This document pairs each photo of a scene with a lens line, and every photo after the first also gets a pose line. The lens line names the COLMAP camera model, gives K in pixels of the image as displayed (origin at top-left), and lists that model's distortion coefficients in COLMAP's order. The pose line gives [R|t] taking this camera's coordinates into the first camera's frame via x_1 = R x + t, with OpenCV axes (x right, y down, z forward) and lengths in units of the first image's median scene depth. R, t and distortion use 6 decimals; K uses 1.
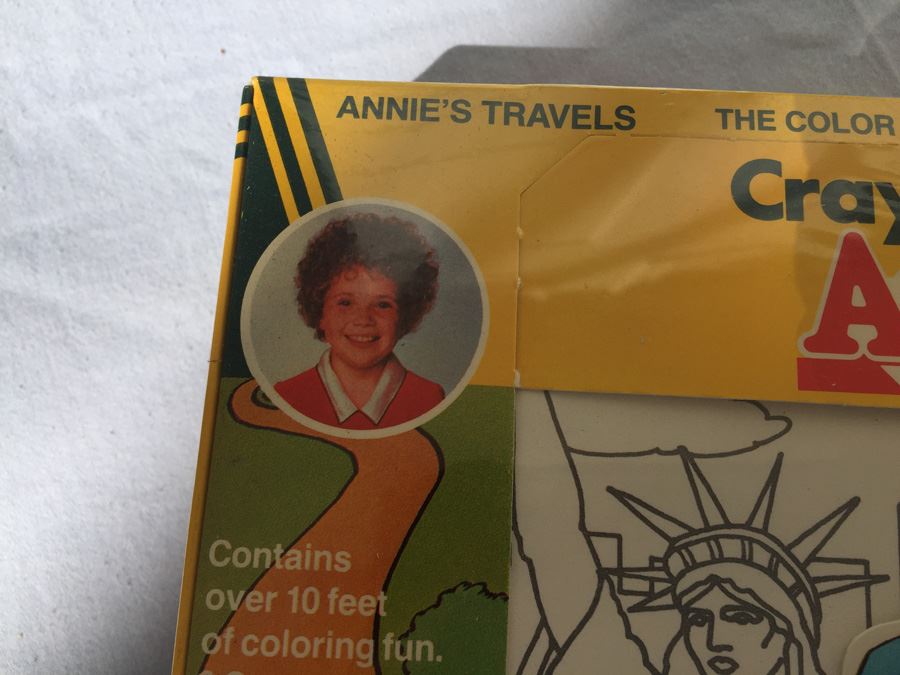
lens RADIAL K [[790.0, 0, 450.0], [0, 790.0, 337.5], [0, 0, 1]] dist [0.074411, -0.152371]
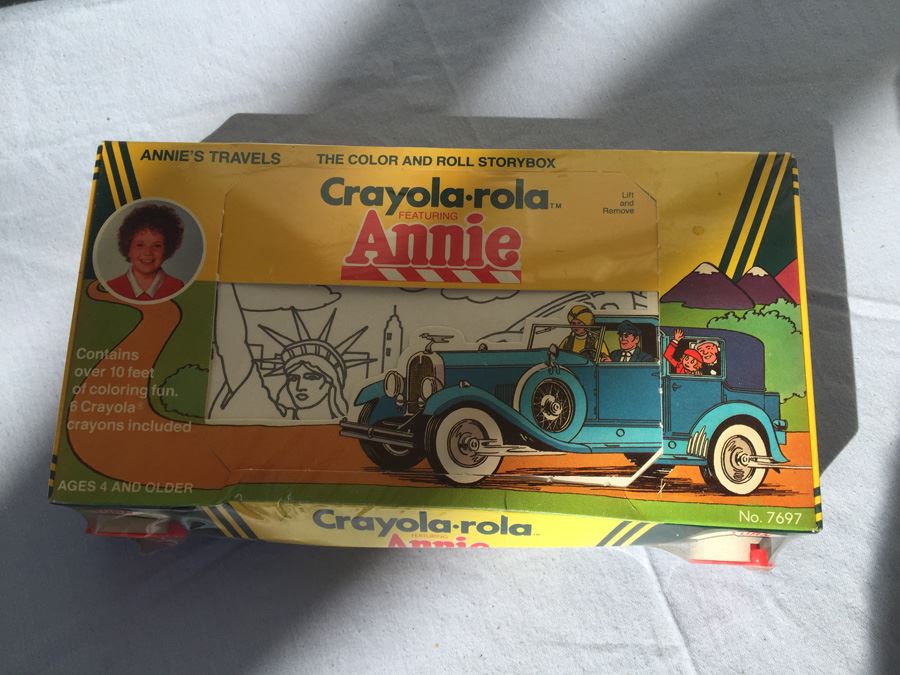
lens RADIAL K [[757.6, 0, 450.0], [0, 757.6, 337.5], [0, 0, 1]] dist [0.080509, -0.135472]
pose [[0.999793, -0.019998, 0.003619, 0.696782], [0.019972, 0.999775, 0.007176, 0.208878], [-0.003762, -0.007102, 0.999968, -1.102590]]
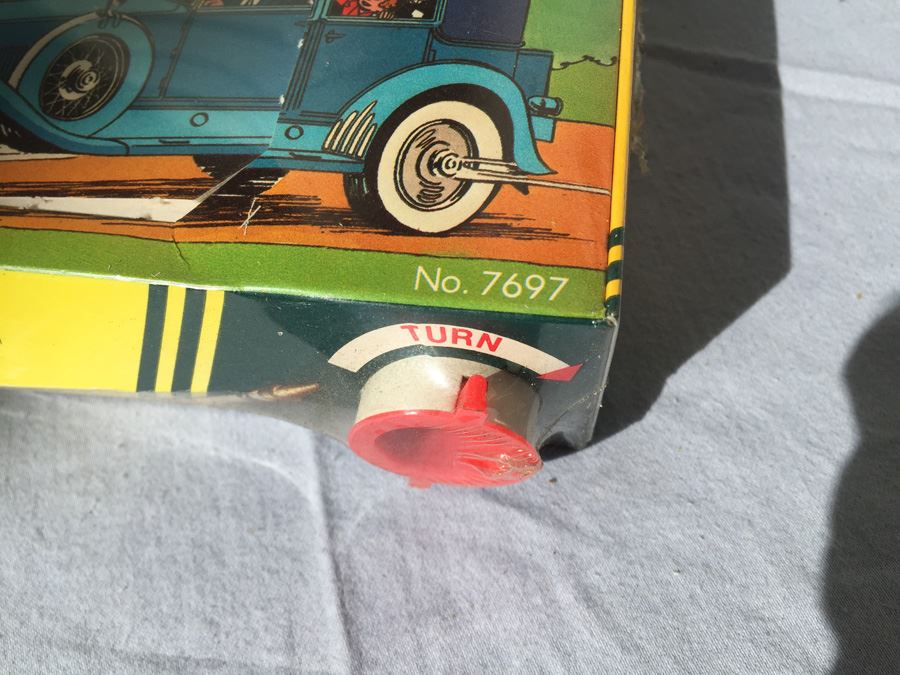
lens RADIAL K [[790.0, 0, 450.0], [0, 790.0, 337.5], [0, 0, 1]] dist [0.074411, -0.152371]
pose [[0.996261, 0.045002, -0.073747, 1.476956], [-0.060637, 0.972270, -0.225862, 0.887873], [0.061537, 0.229489, 0.971364, -0.011525]]
